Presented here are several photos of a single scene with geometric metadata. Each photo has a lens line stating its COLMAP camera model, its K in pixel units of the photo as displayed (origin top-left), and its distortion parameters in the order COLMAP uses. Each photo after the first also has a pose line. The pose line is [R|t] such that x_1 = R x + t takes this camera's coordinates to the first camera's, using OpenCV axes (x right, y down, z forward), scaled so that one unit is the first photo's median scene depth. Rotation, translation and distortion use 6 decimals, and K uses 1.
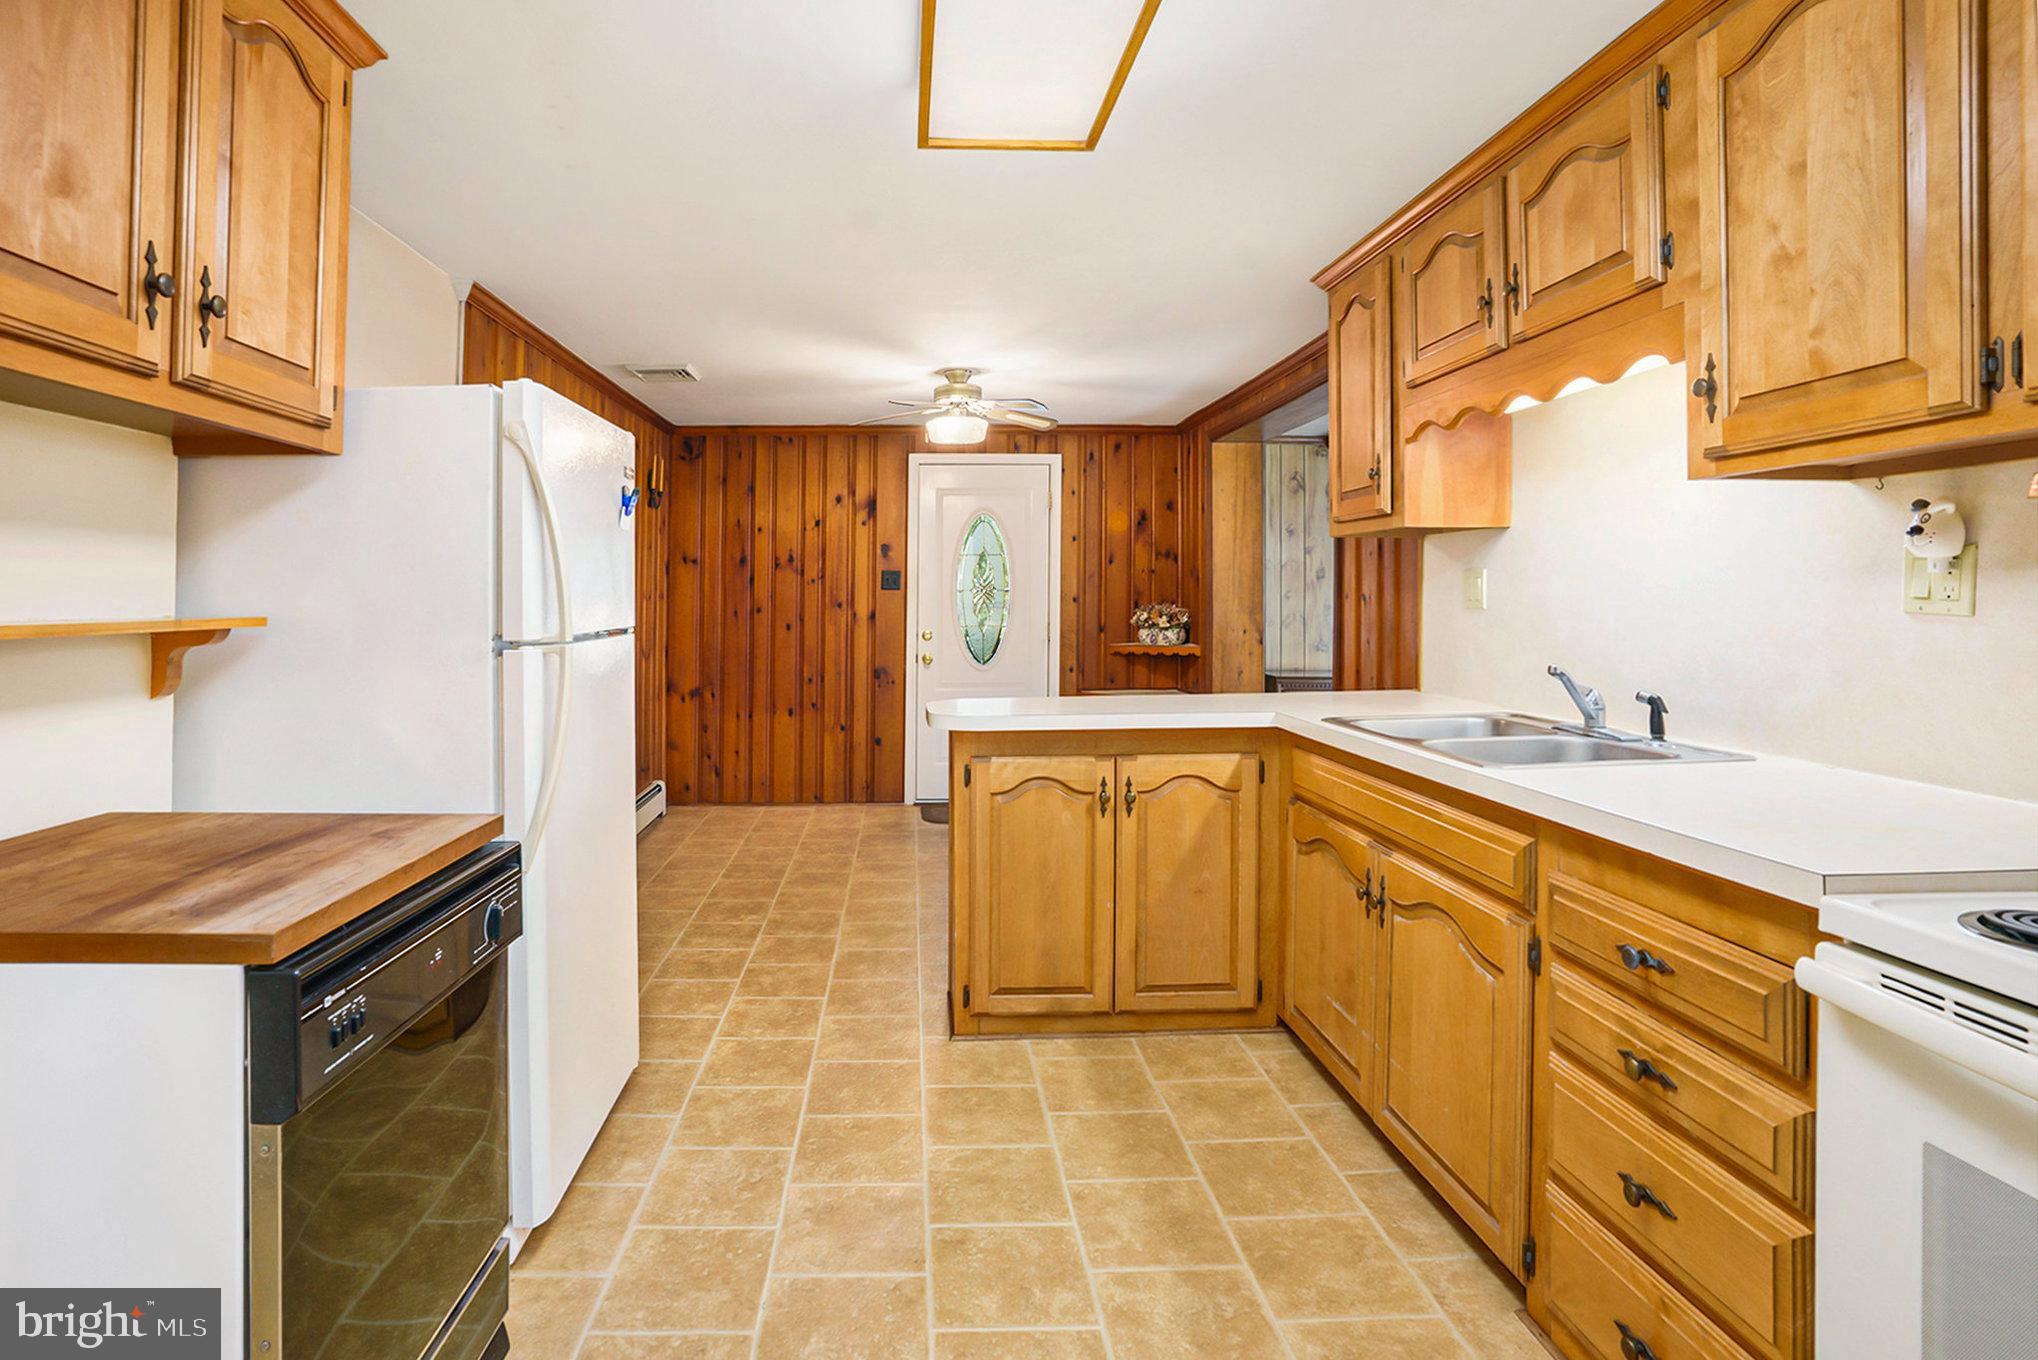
lens RADIAL K [[1114.1, 0, 1063.2], [0, 1114.1, 566.5], [0, 0, 1]] dist [-0.051197, 0.001471]
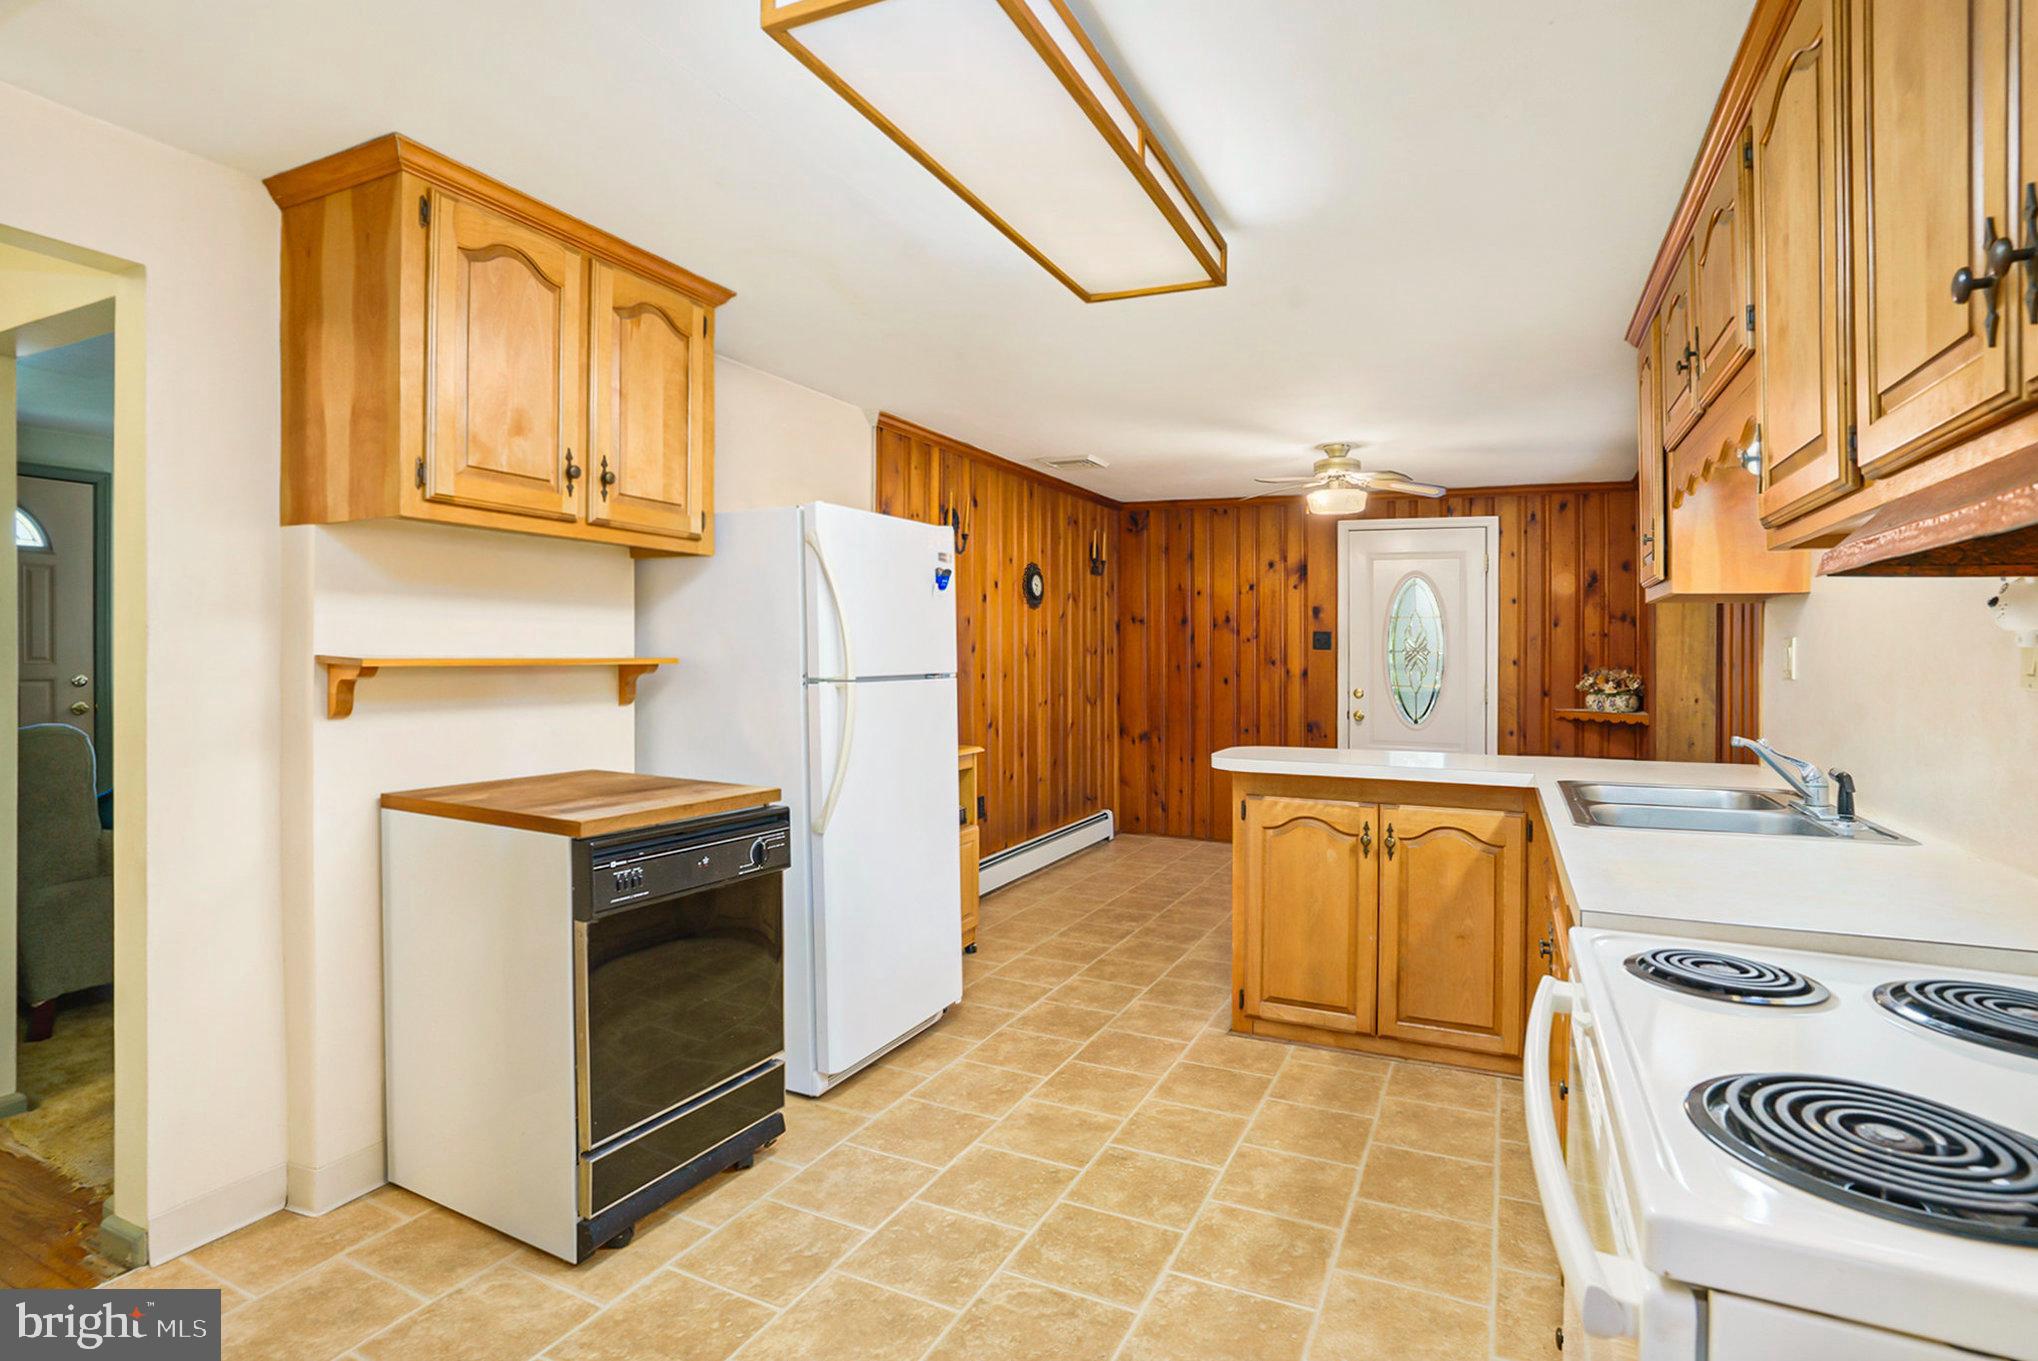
lens RADIAL K [[1024.4, 0, 1003.0], [0, 1024.4, 656.5], [0, 0, 1]] dist [-0.074650, 0.036818]
pose [[0.892954, 0.021564, -0.449632, 0.159669], [-0.008288, 0.999470, 0.031475, -0.002868], [0.450073, -0.024379, 0.892659, -0.055062]]
